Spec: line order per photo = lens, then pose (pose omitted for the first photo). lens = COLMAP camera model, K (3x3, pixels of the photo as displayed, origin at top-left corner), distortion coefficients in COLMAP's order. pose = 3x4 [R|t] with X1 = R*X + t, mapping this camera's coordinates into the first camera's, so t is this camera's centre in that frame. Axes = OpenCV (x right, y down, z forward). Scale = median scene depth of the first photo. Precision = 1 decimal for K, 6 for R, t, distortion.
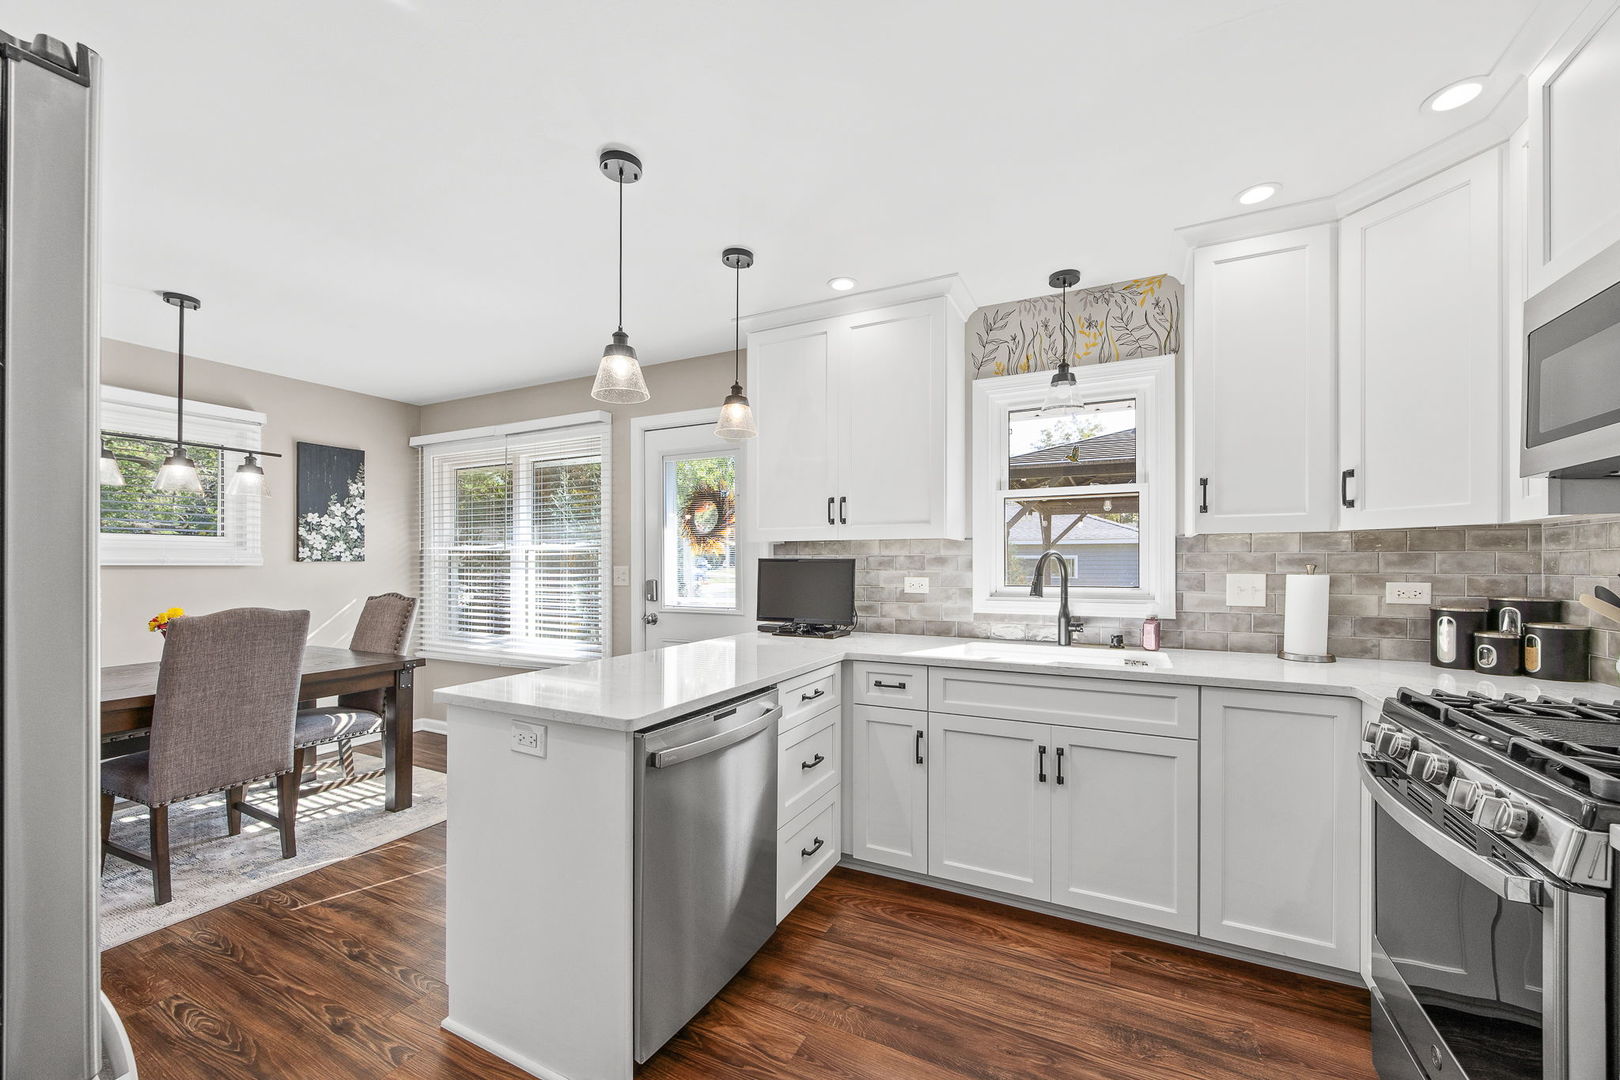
lens RADIAL K [[616.2, 0, 813.8], [0, 616.2, 560.4], [0, 0, 1]] dist [-0.001365, 0.000176]
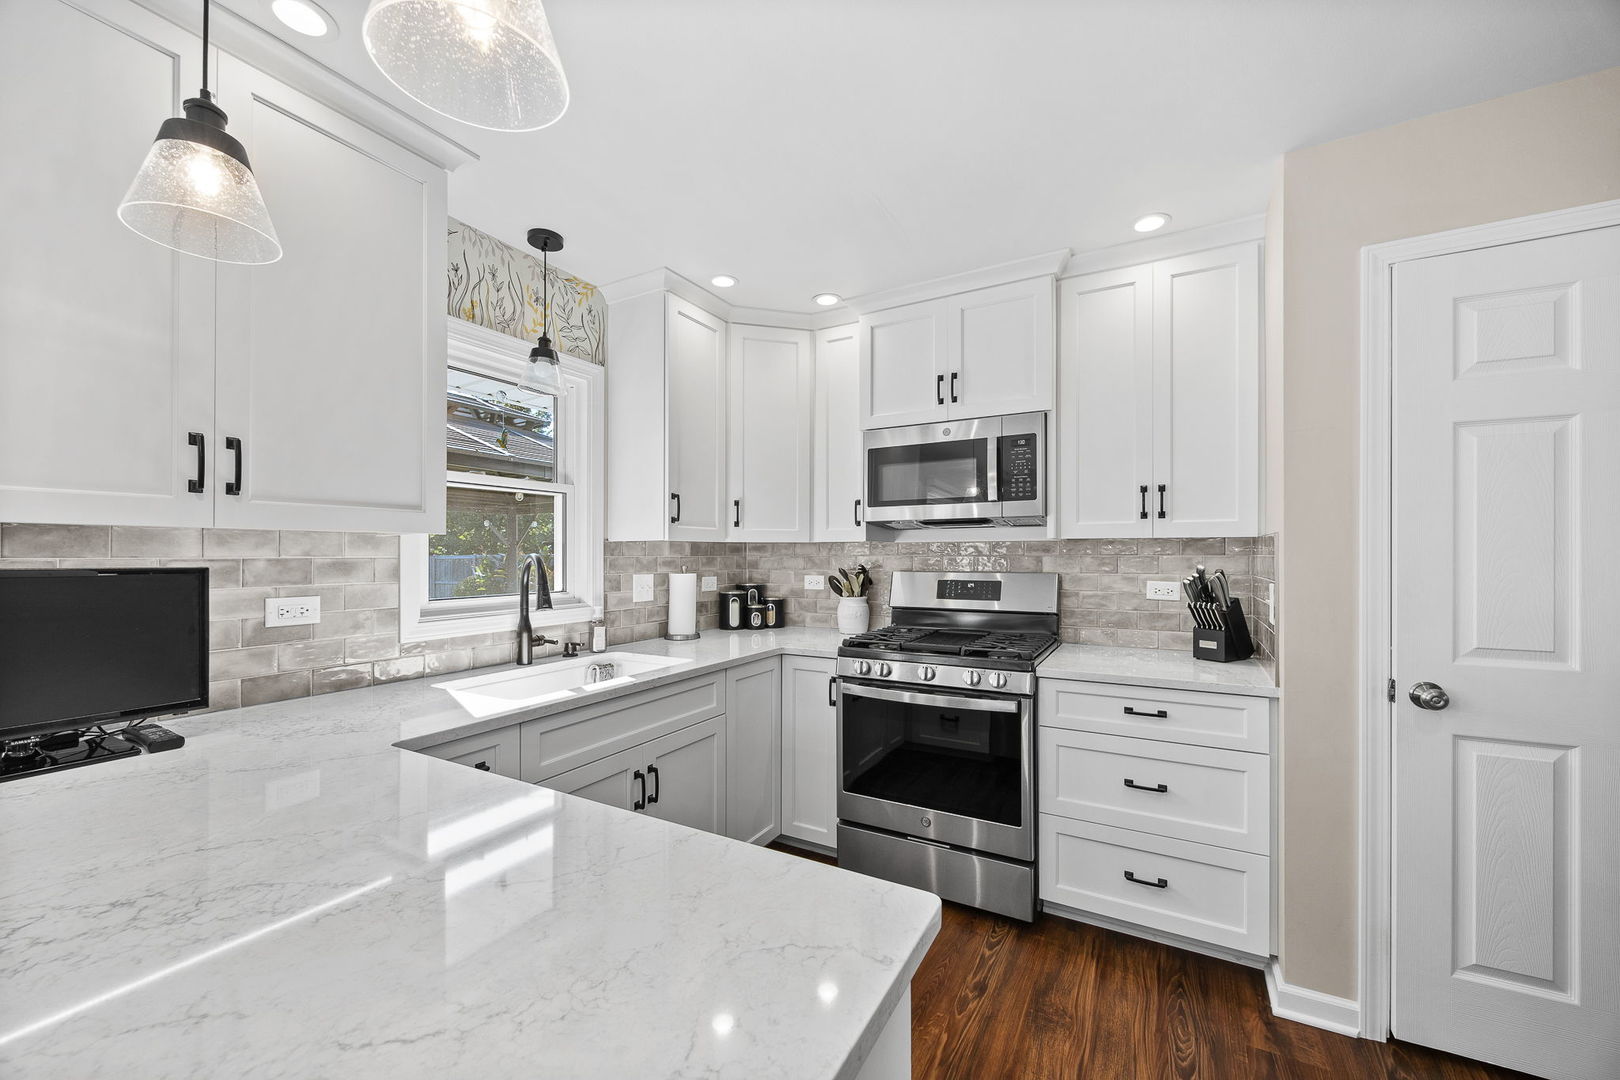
lens RADIAL K [[616.2, 0, 810.0], [0, 616.2, 552.5], [0, 0, 1]] dist [-0.001365, 0.000176]
pose [[0.055807, 0.003481, 0.998436, -0.435919], [-0.004531, 0.999985, -0.003233, -0.016747], [-0.998431, -0.004344, 0.055822, 0.578194]]
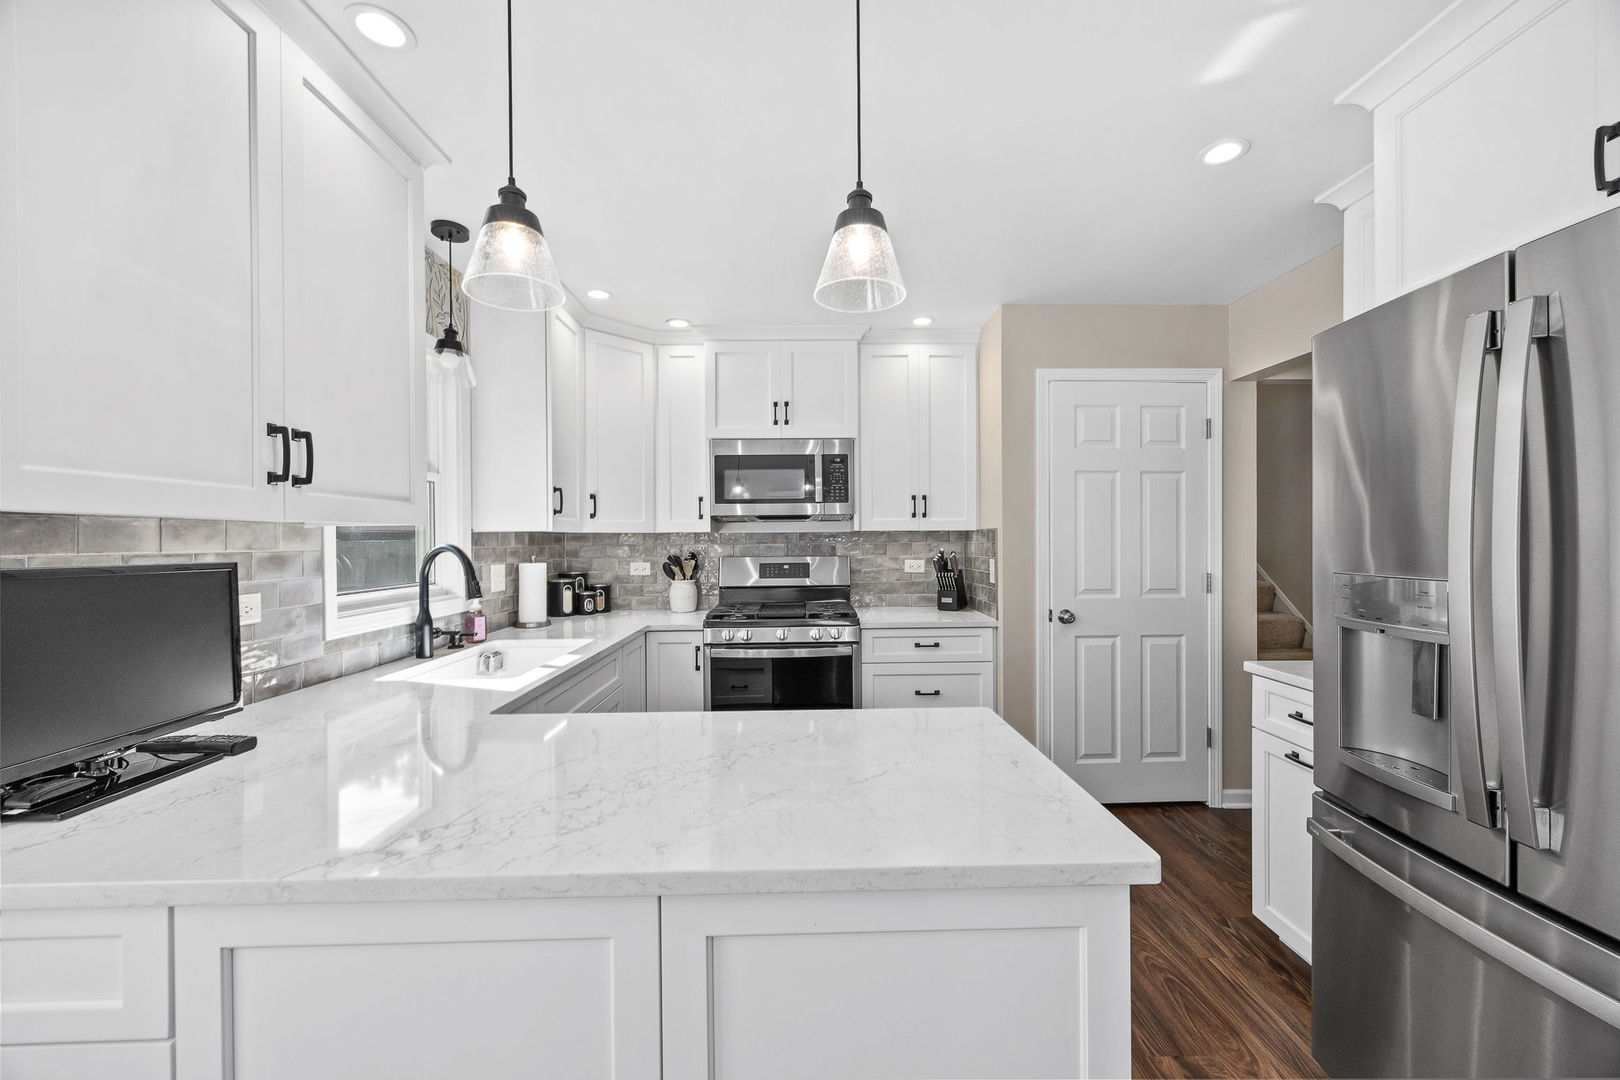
lens RADIAL K [[616.2, 0, 803.9], [0, 616.2, 546.2], [0, 0, 1]] dist [-0.001365, 0.000176]
pose [[-0.448564, -0.003286, 0.893745, -0.591062], [0.003484, 0.999979, 0.005425, -0.016850], [-0.893744, 0.005547, -0.448543, 0.945220]]
